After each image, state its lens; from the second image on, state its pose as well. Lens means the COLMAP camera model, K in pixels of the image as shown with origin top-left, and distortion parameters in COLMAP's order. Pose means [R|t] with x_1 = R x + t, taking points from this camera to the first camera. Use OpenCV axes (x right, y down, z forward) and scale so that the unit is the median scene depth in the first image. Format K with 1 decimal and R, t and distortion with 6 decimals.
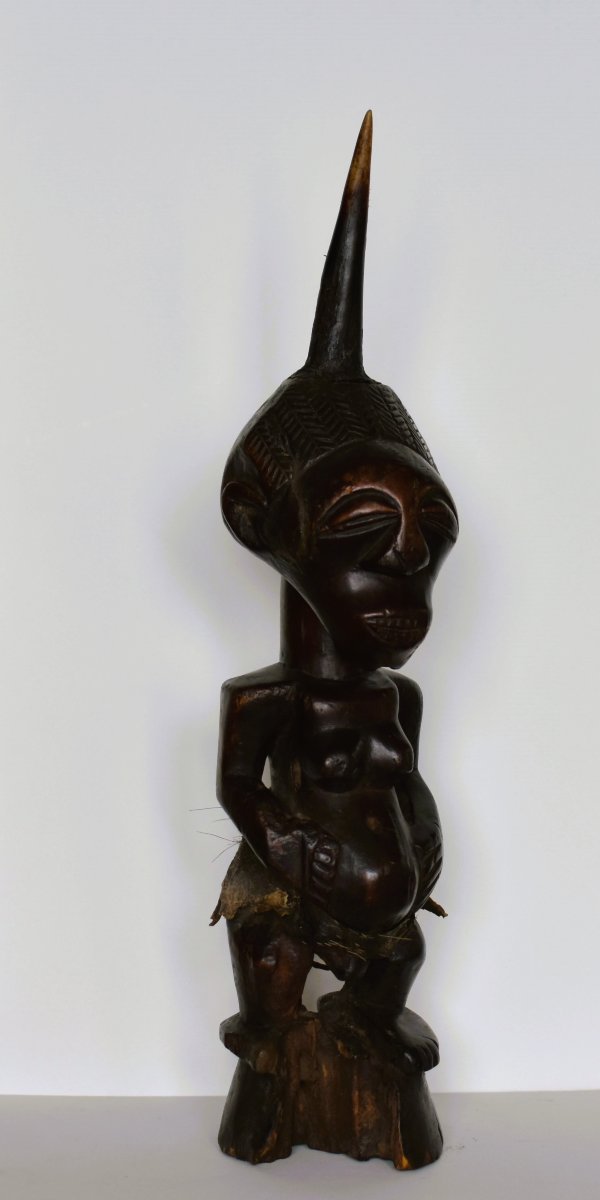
lens RADIAL K [[3015.9, 0, 300.0], [0, 3015.9, 600.0], [0, 0, 1]] dist [-0.045592, 0.120797]
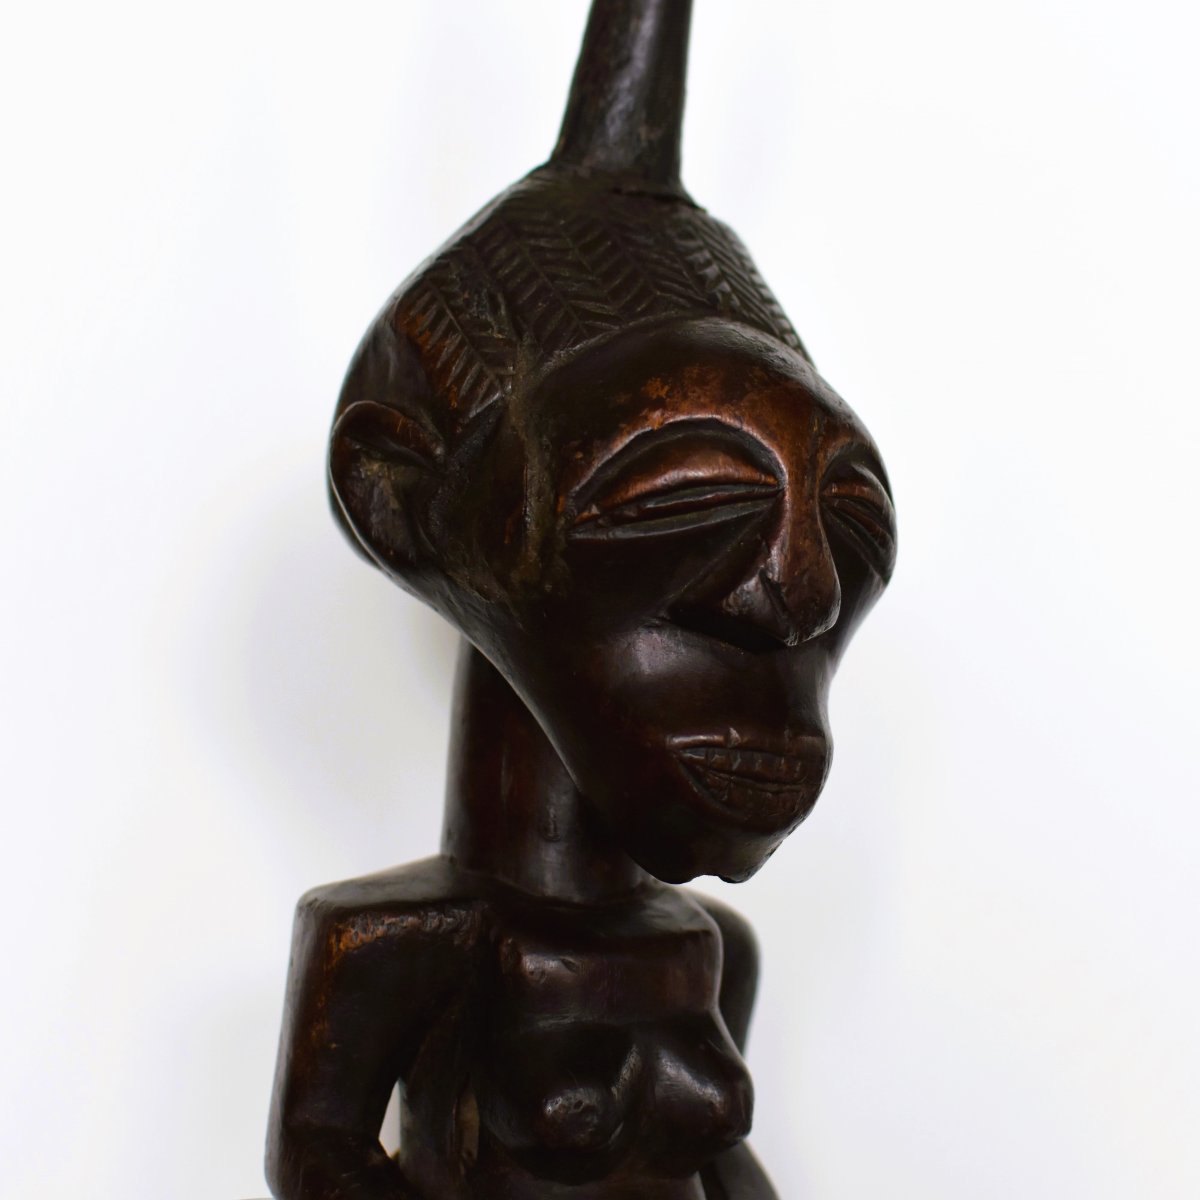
lens RADIAL K [[2529.9, 0, 600.0], [0, 2529.9, 600.0], [0, 0, 1]] dist [-0.020458, 0.152315]
pose [[0.994015, 0.070471, 0.083479, -0.016875], [-0.061121, 0.992083, -0.109711, 0.023394], [-0.090549, 0.103952, 0.990452, 0.658360]]
